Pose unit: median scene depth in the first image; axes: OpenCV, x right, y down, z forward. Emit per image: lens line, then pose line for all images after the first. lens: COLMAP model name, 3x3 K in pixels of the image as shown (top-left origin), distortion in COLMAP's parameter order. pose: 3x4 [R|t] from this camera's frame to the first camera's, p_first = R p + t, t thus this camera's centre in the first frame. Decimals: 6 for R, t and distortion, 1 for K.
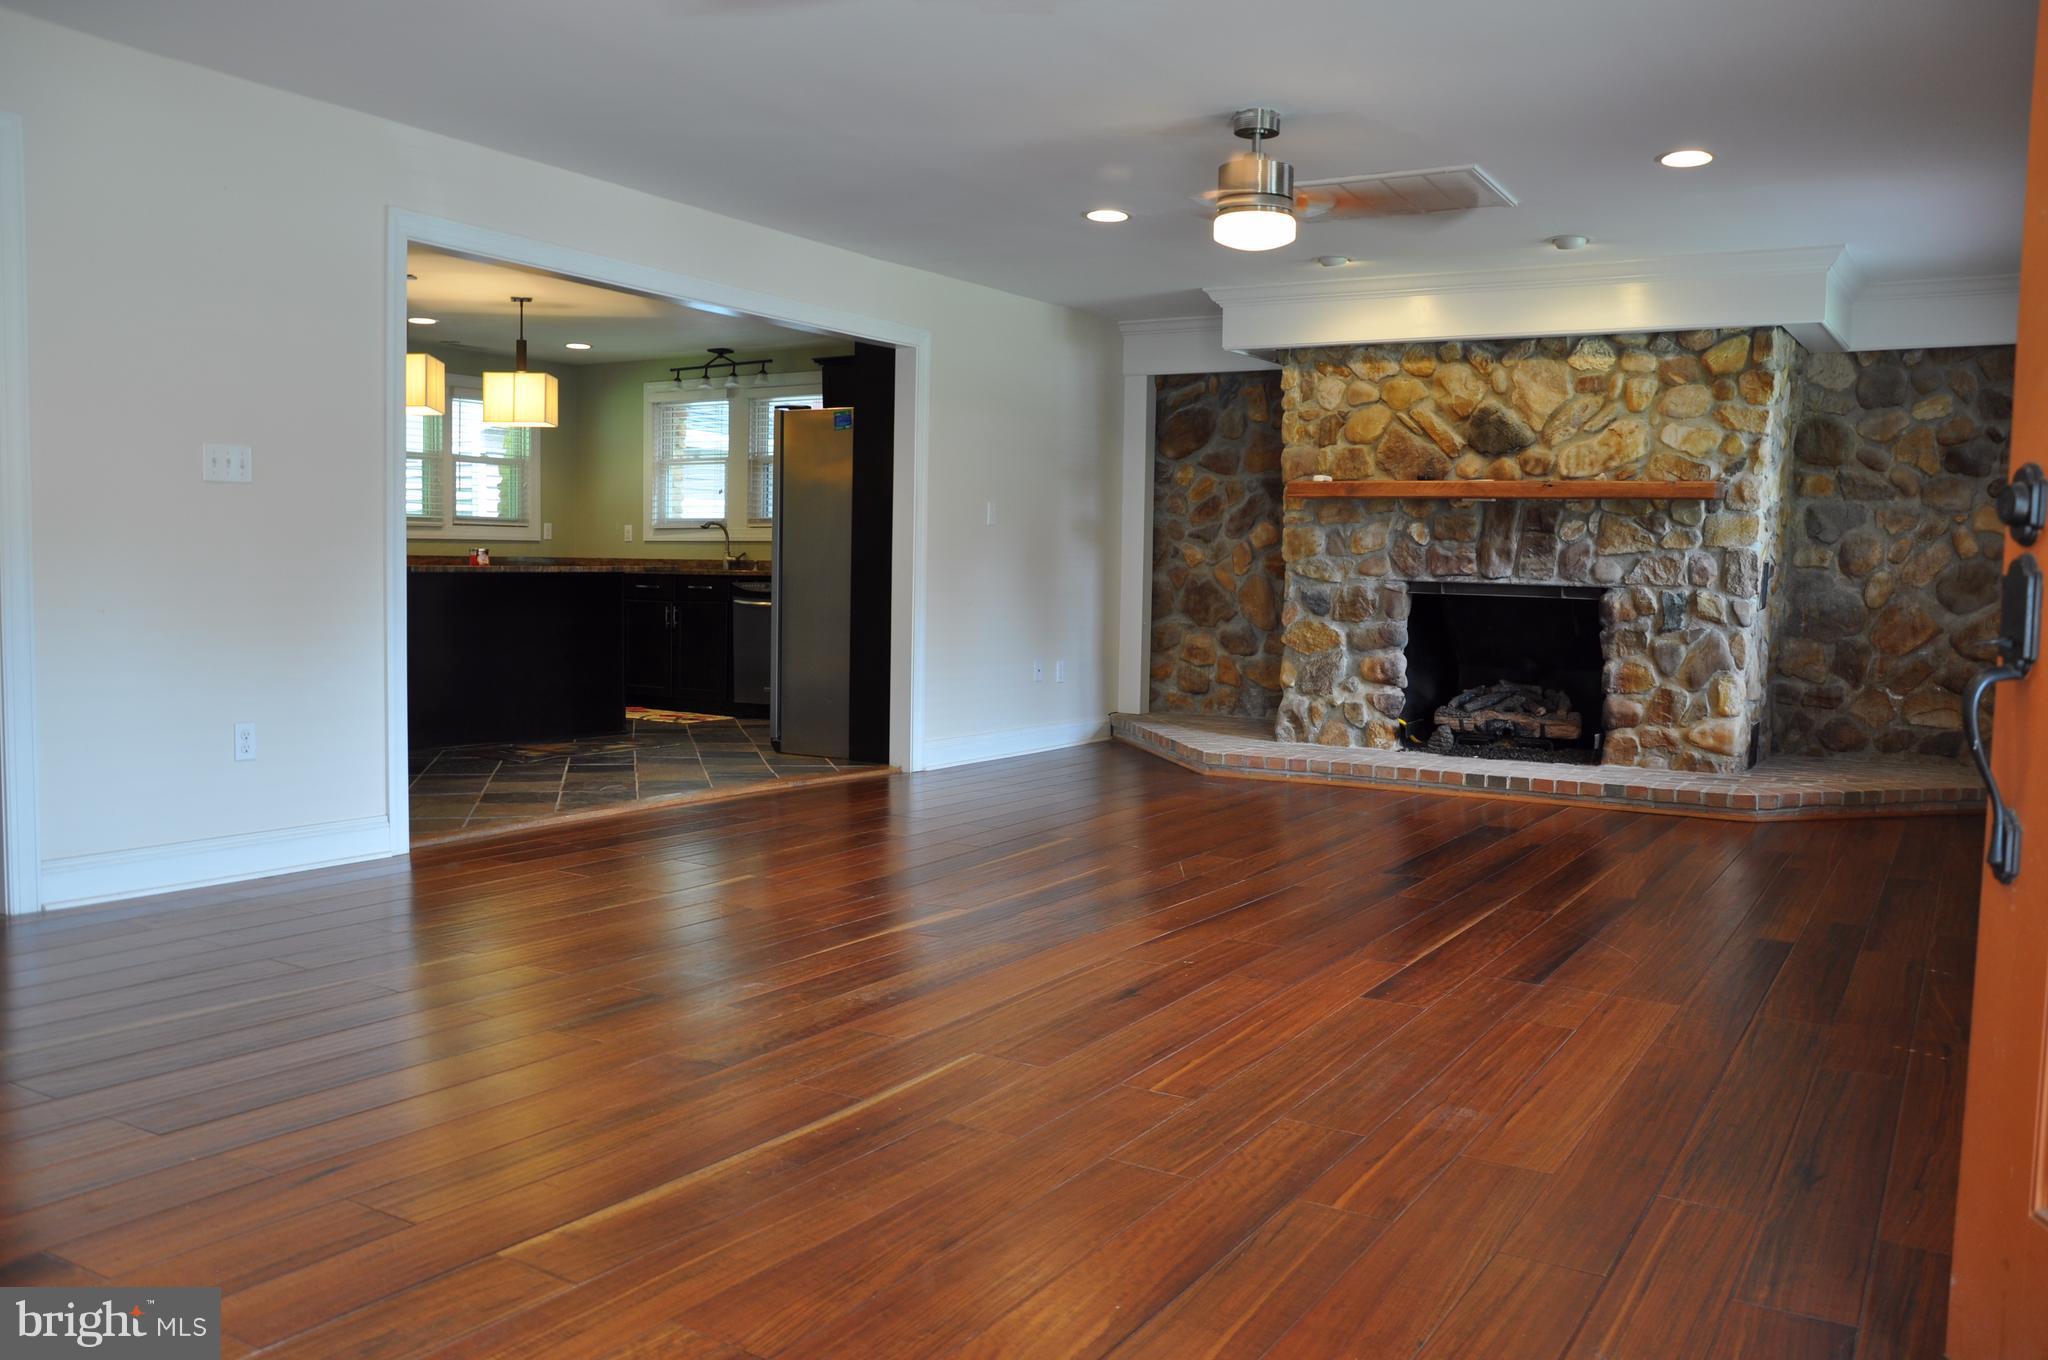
lens RADIAL K [[1652.6, 0, 1040.6], [0, 1652.6, 675.0], [0, 0, 1]] dist [-0.131733, 0.138681]
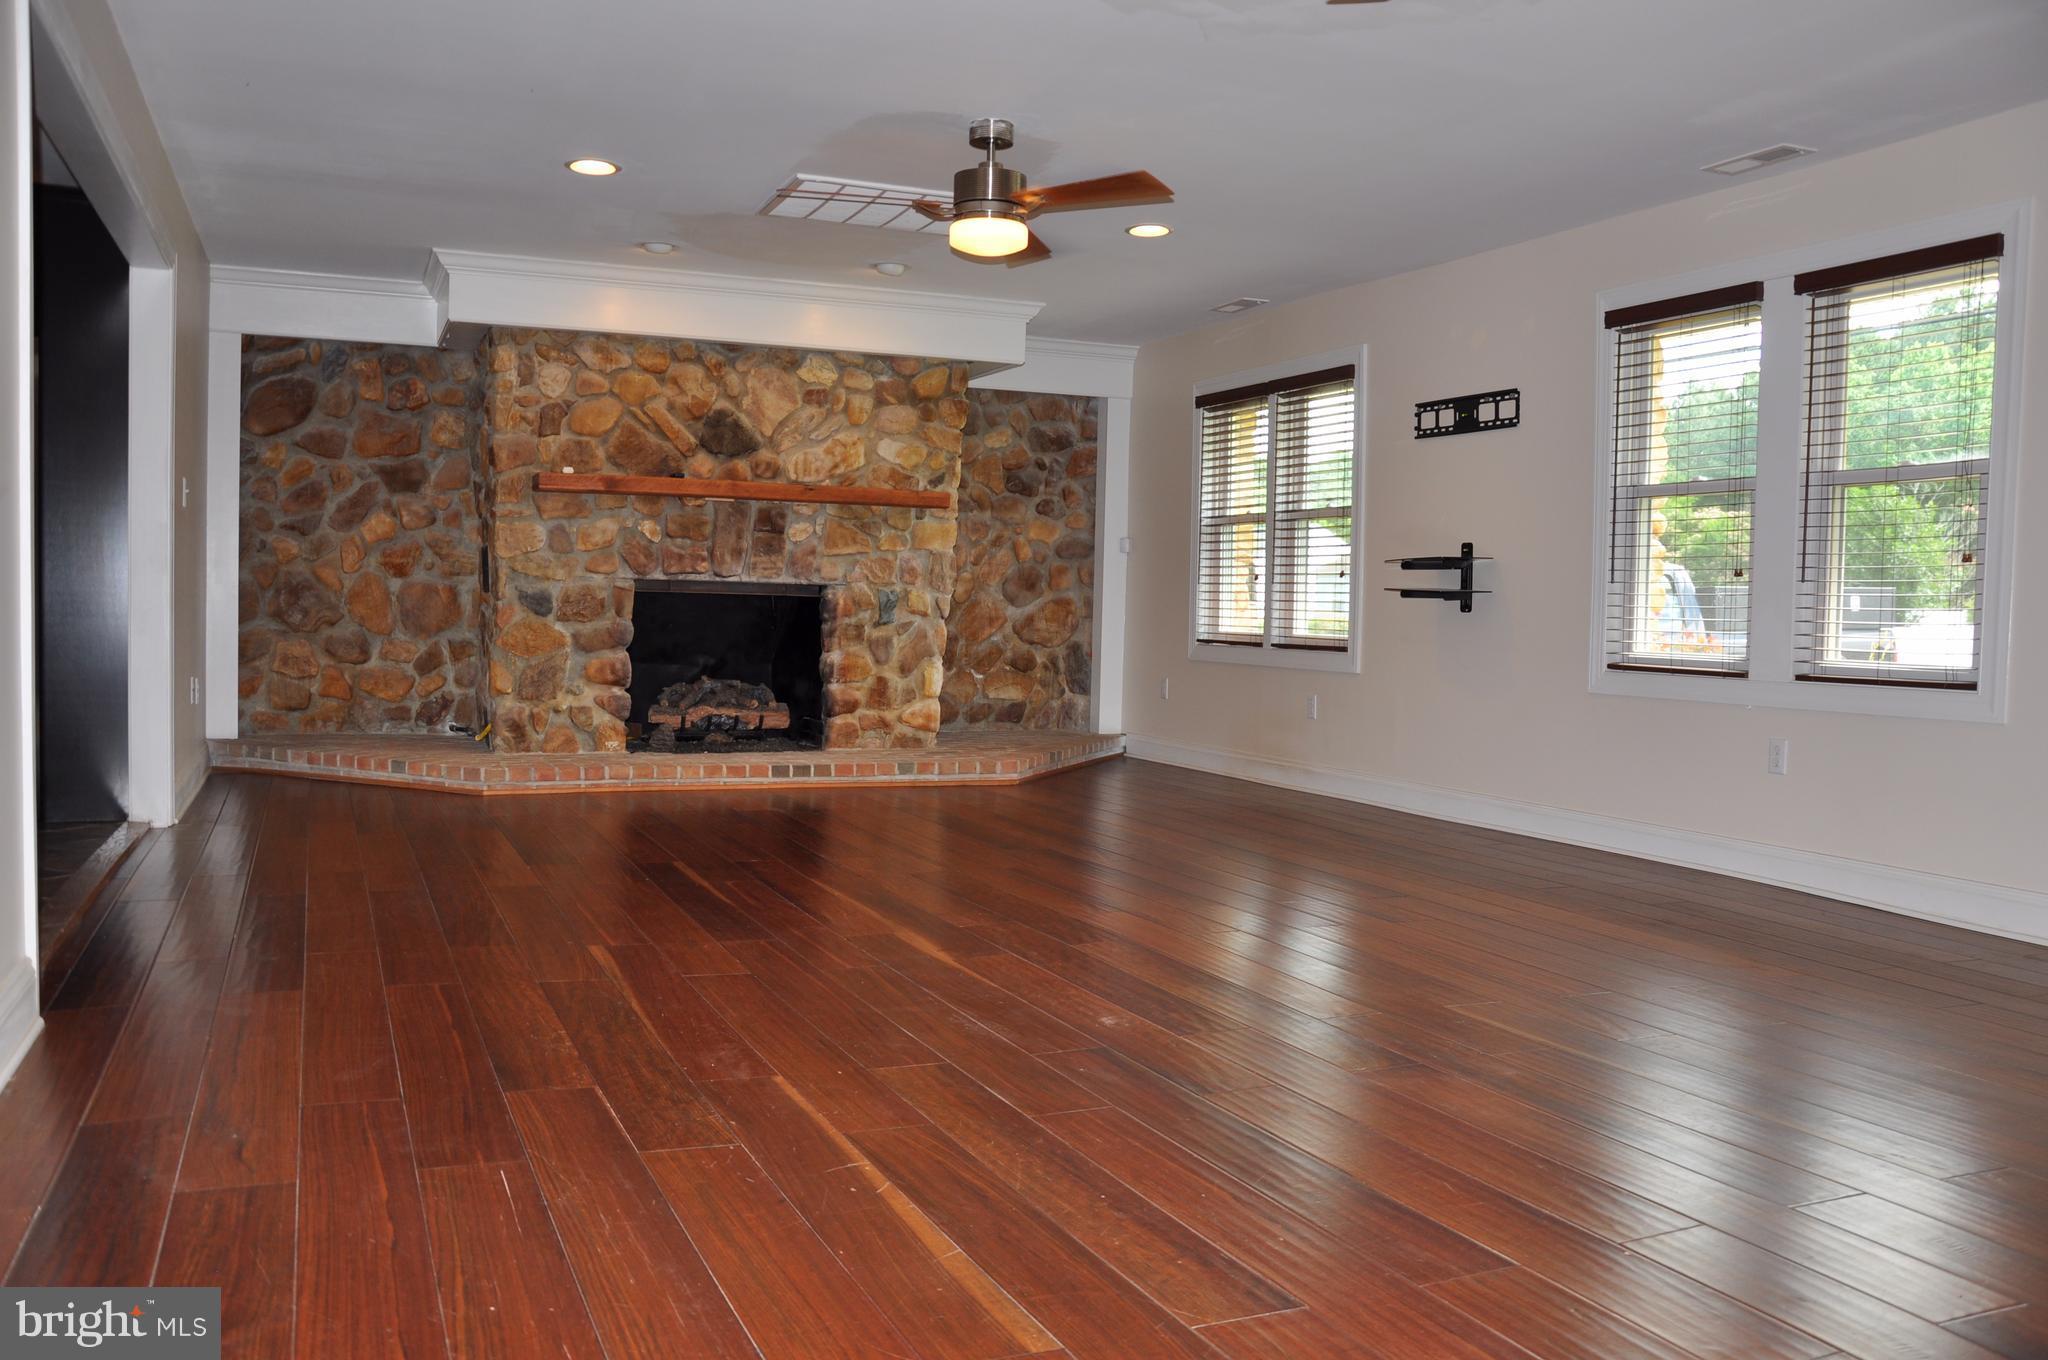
lens RADIAL K [[1652.6, 0, 1040.6], [0, 1652.6, 675.0], [0, 0, 1]] dist [-0.131733, 0.138681]
pose [[0.589536, -0.039359, 0.806782, -0.438508], [0.041299, 0.998974, 0.018557, -0.008201], [-0.806686, 0.022379, 0.590557, 0.231929]]
